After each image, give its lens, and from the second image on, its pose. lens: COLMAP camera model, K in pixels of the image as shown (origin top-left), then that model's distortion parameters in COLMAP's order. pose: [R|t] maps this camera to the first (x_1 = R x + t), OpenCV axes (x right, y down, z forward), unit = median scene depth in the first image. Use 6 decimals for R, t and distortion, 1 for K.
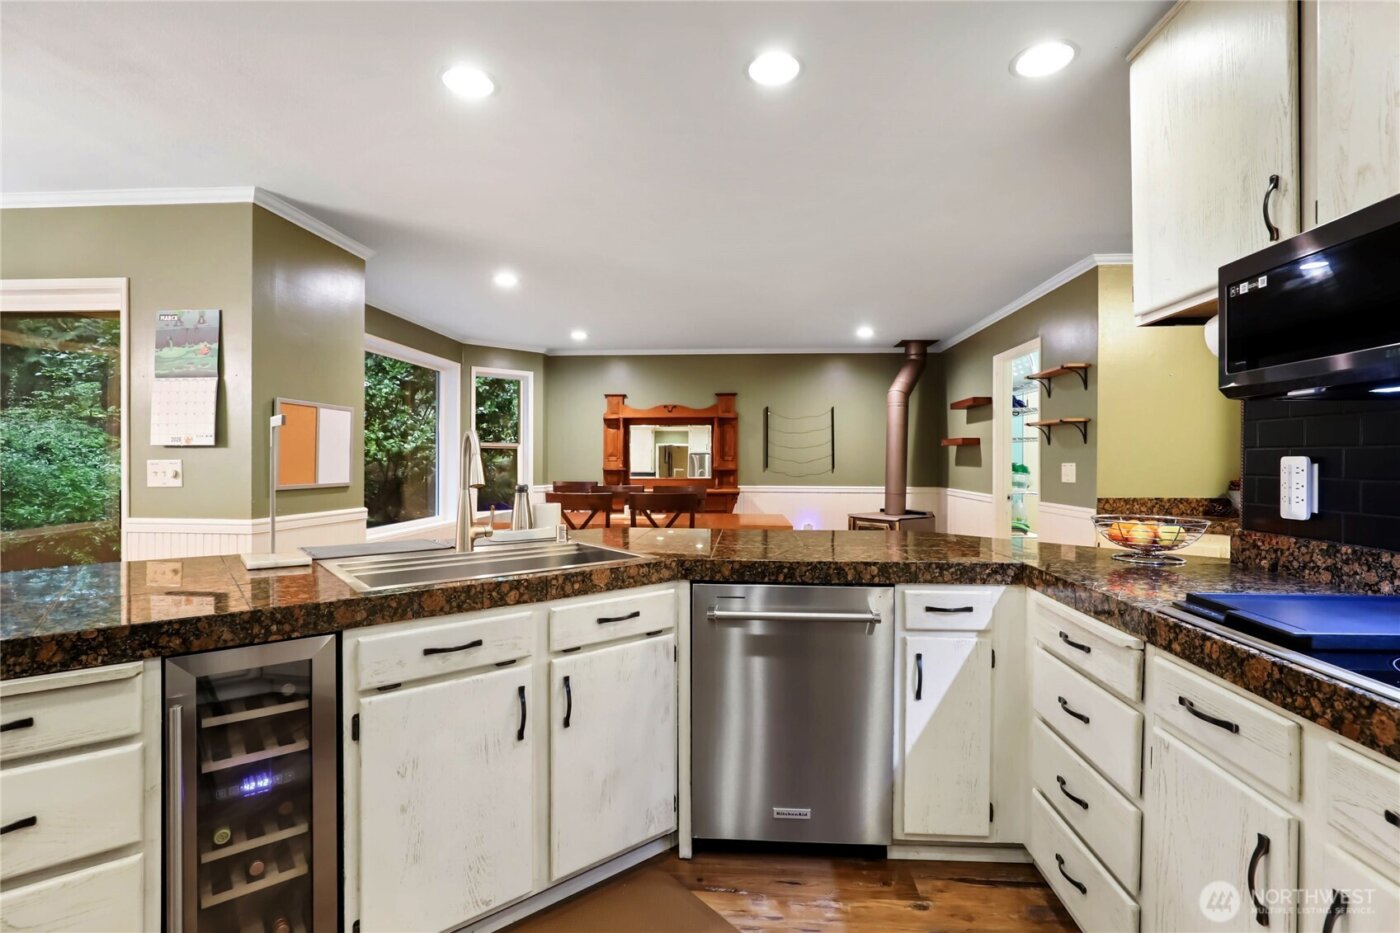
lens RADIAL K [[644.6, 0, 704.9], [0, 644.6, 461.5], [0, 0, 1]] dist [-0.023941, 0.005238]
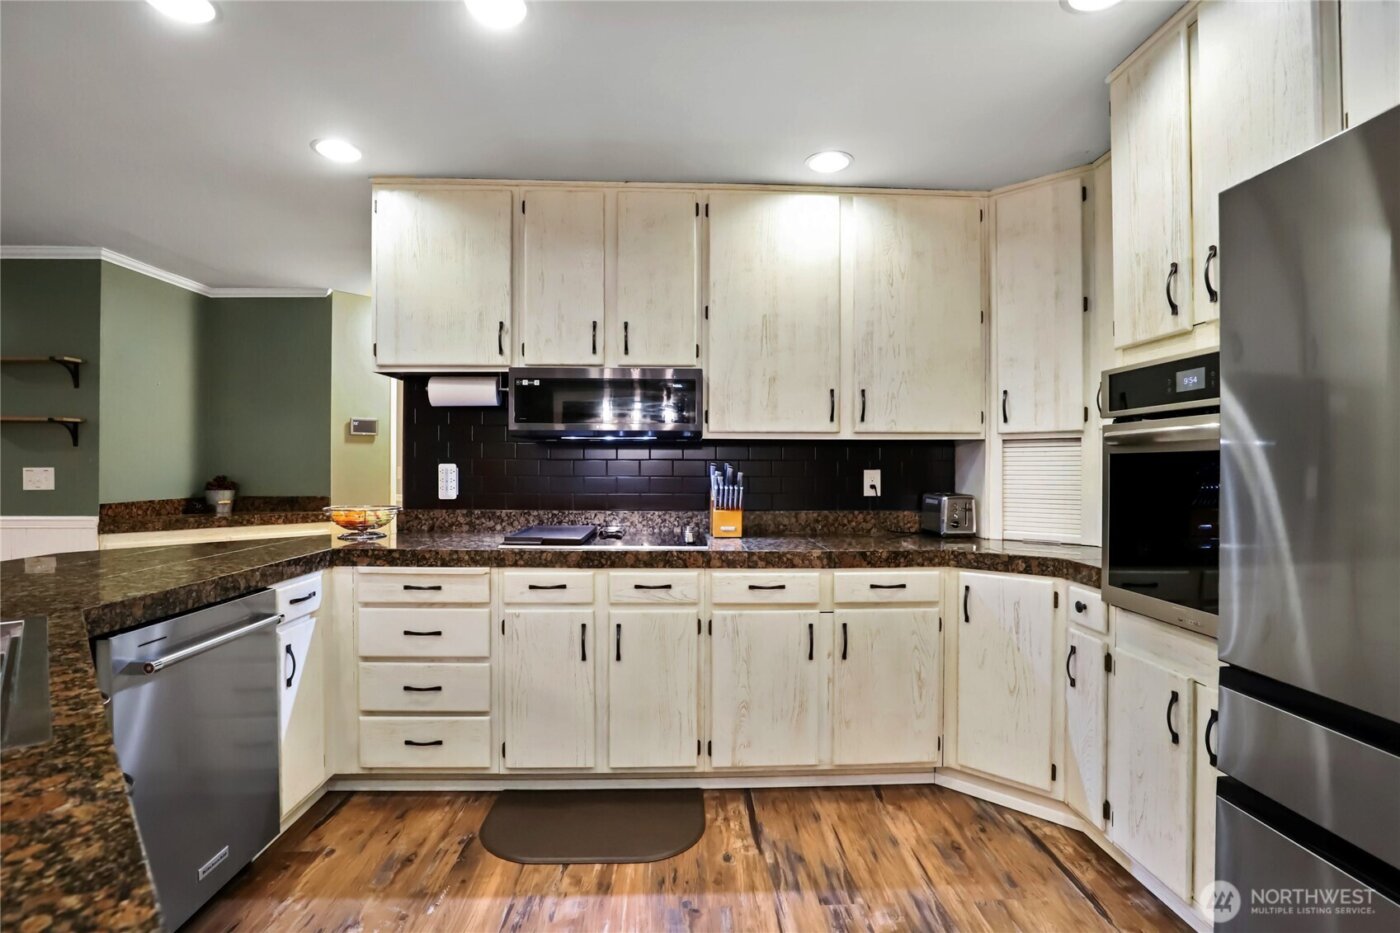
lens RADIAL K [[644.6, 0, 697.2], [0, 644.6, 469.0], [0, 0, 1]] dist [-0.023941, 0.005238]
pose [[-0.105815, -0.007499, 0.994358, -0.542305], [-0.001507, 0.999972, 0.007381, -0.004557], [-0.994385, -0.000718, -0.105823, 0.284373]]
